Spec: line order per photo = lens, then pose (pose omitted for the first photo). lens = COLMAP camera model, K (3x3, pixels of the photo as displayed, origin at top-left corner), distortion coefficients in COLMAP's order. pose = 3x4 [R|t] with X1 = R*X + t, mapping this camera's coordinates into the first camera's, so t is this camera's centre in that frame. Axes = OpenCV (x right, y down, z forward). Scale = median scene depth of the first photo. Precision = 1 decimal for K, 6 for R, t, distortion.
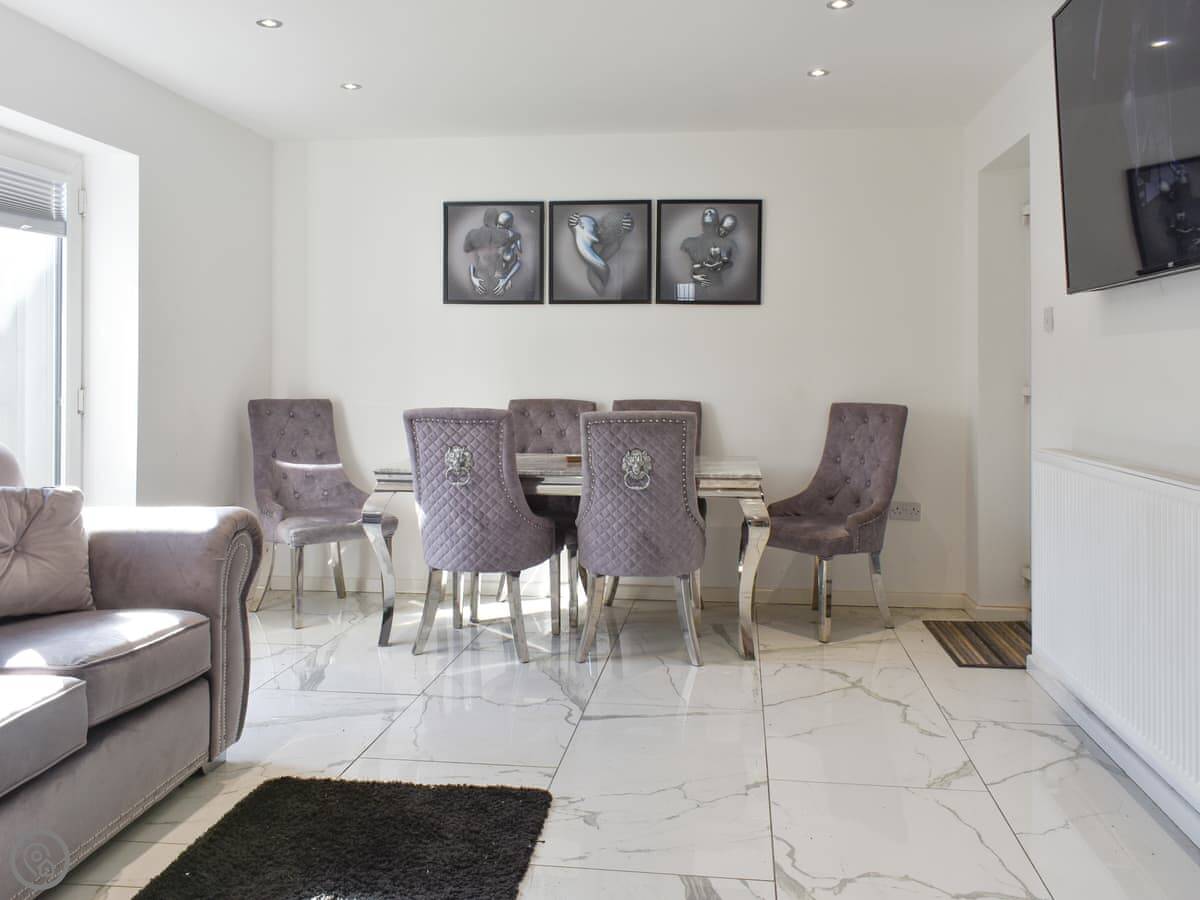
lens RADIAL K [[1128.7, 0, 606.7], [0, 1128.7, 360.8], [0, 0, 1]] dist [0.029345, 0.019376]
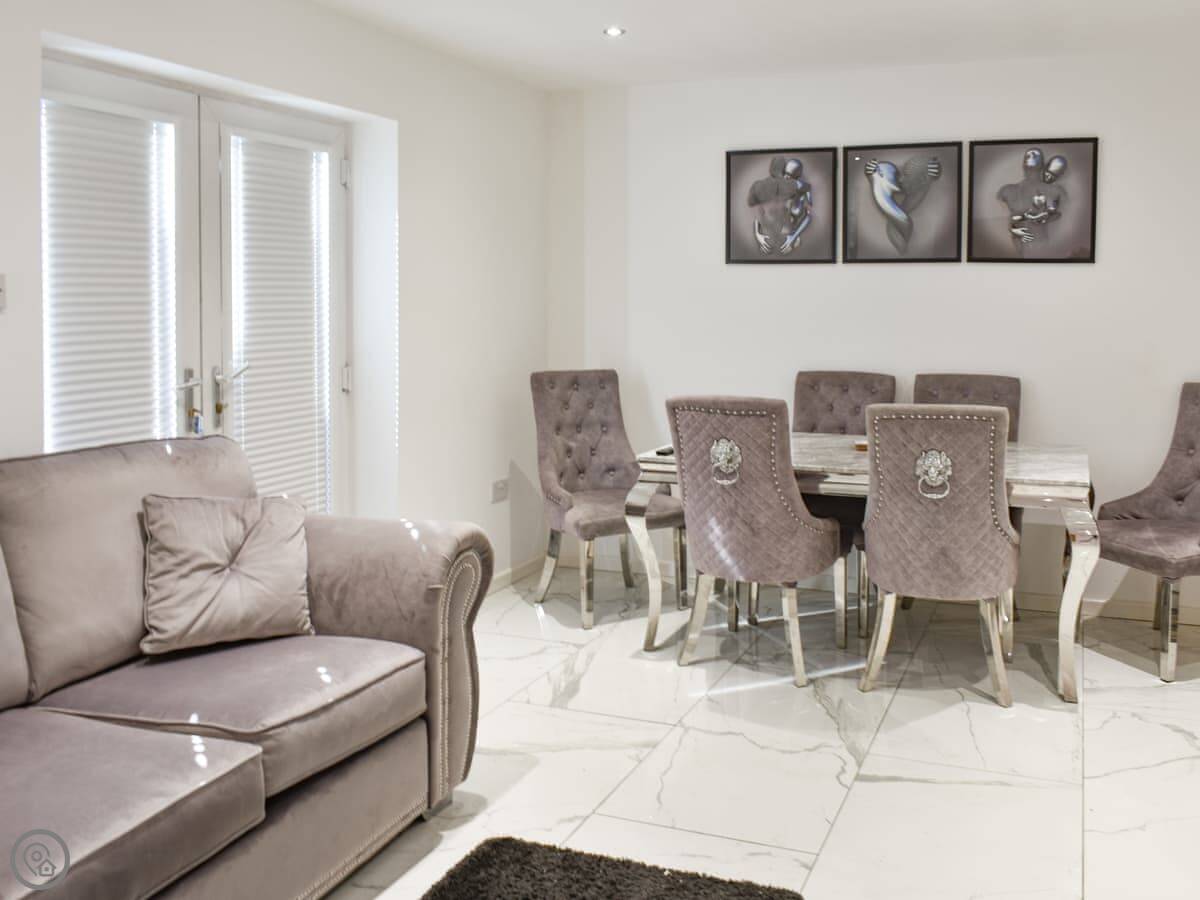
lens RADIAL K [[1107.9, 0, 670.1], [0, 1107.9, 338.8], [0, 0, 1]] dist [-0.025553, -0.002150]
pose [[0.971496, 0.006851, -0.236958, 0.029163], [0.005510, 0.998660, 0.051463, -0.045384], [0.236993, -0.051302, 0.970156, 0.152647]]
